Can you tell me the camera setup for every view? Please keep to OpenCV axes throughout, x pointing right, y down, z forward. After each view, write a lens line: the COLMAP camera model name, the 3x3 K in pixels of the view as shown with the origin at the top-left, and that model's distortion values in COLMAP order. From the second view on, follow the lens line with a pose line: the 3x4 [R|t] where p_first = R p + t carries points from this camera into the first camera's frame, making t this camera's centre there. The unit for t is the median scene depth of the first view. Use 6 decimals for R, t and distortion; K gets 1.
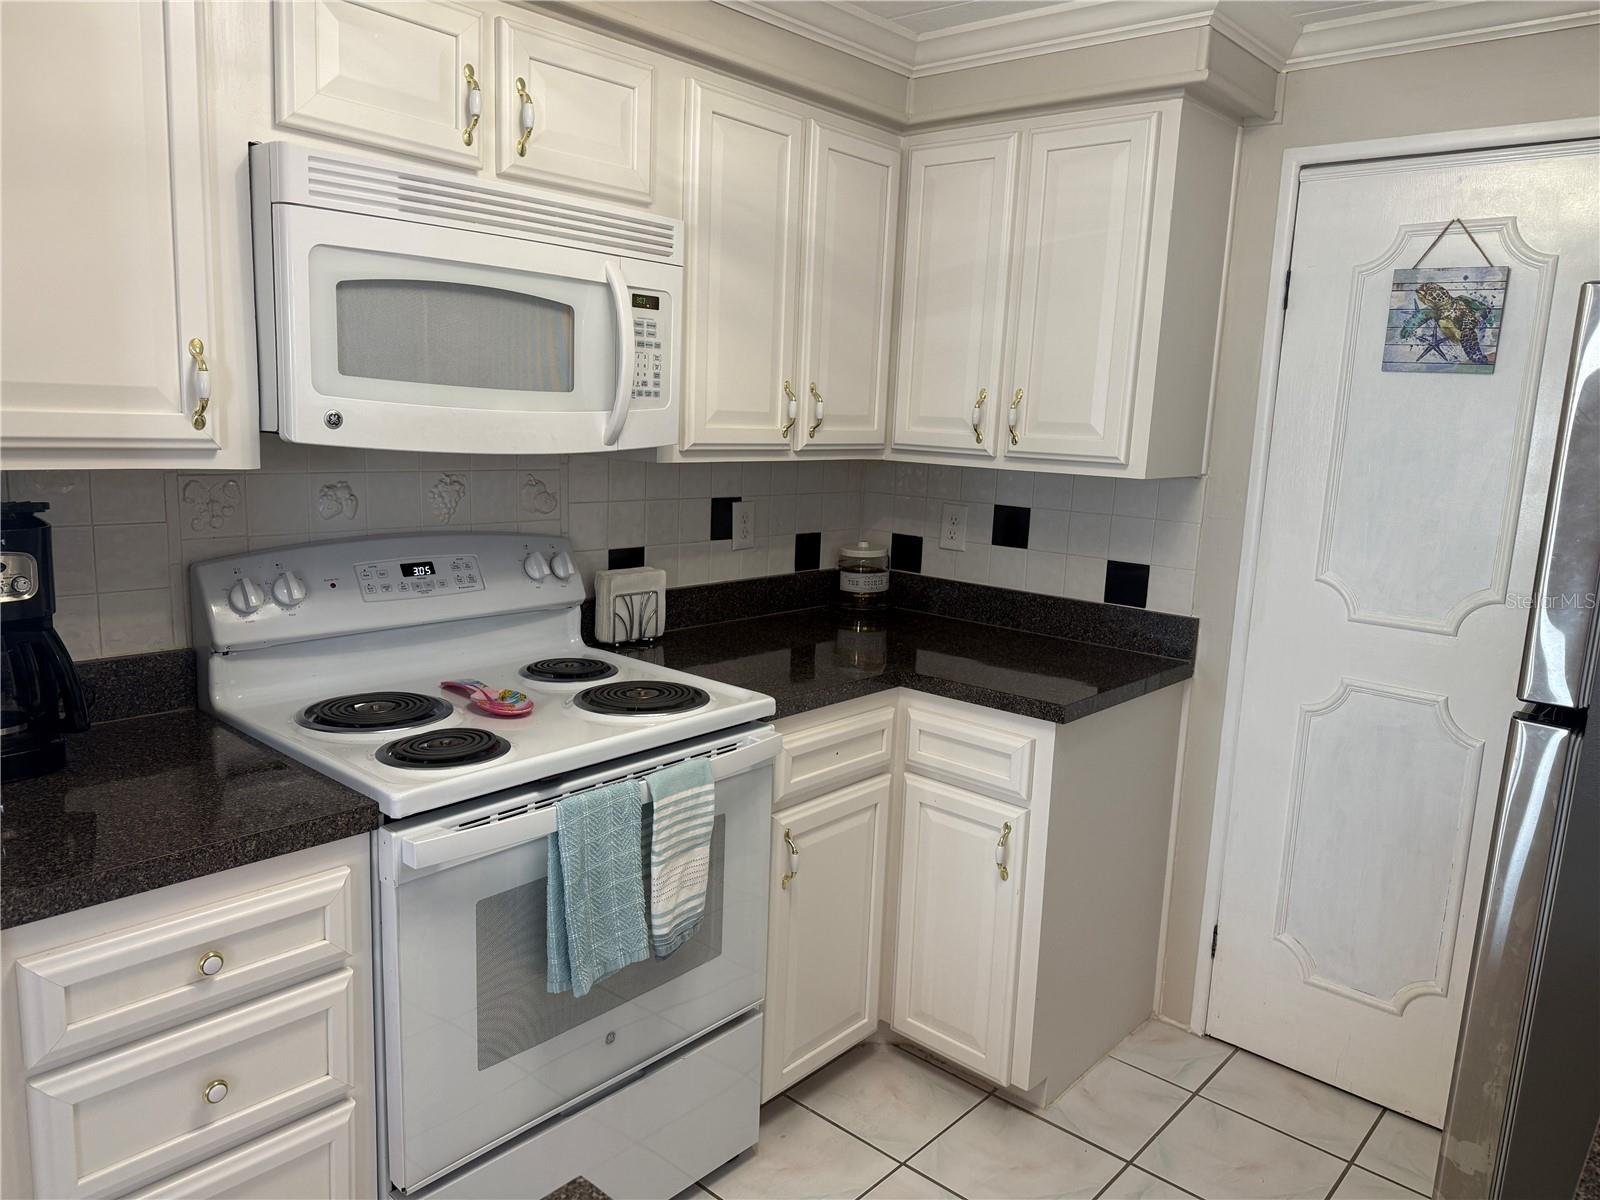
lens RADIAL K [[1134.7, 0, 798.4], [0, 1134.7, 601.6], [0, 0, 1]] dist [0.086368, -0.095353]
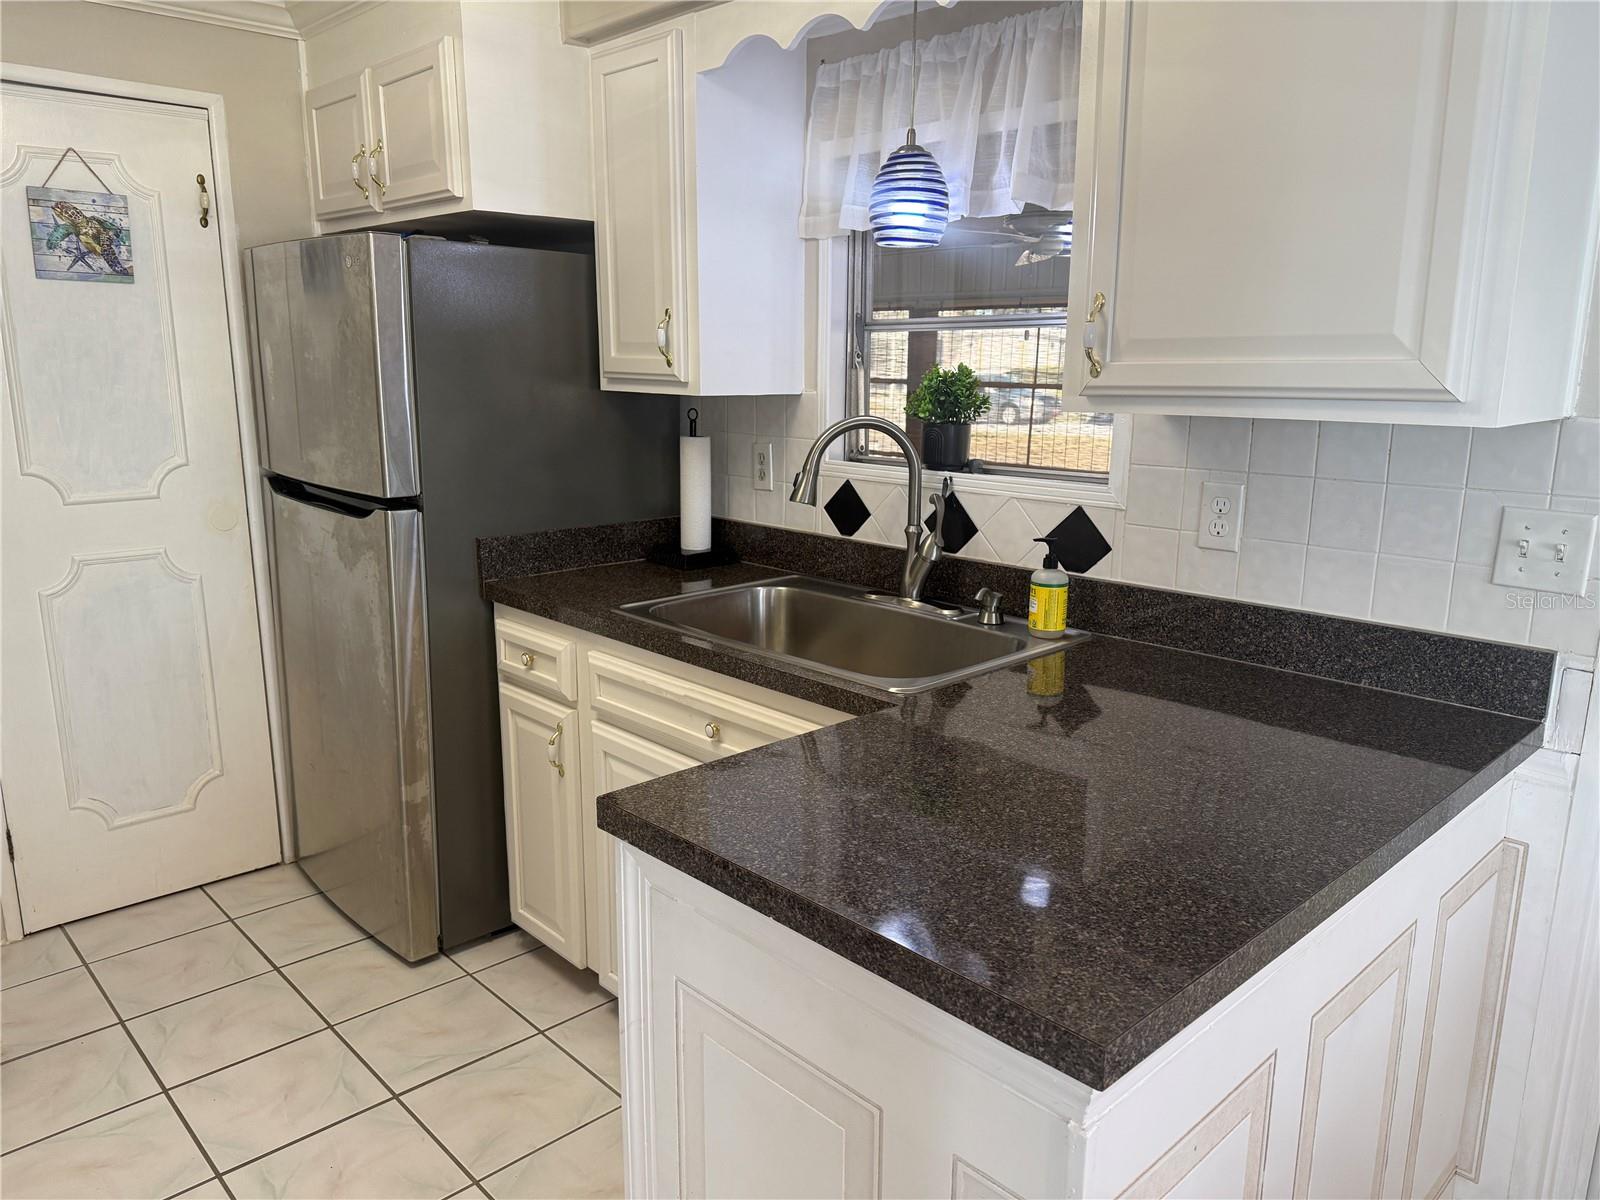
lens RADIAL K [[1134.7, 0, 798.8], [0, 1134.7, 596.6], [0, 0, 1]] dist [0.086368, -0.095353]
pose [[0.086562, -0.249720, 0.964441, -0.604139], [0.167326, 0.957967, 0.233026, -0.043788], [-0.982094, 0.141205, 0.124708, 0.187748]]
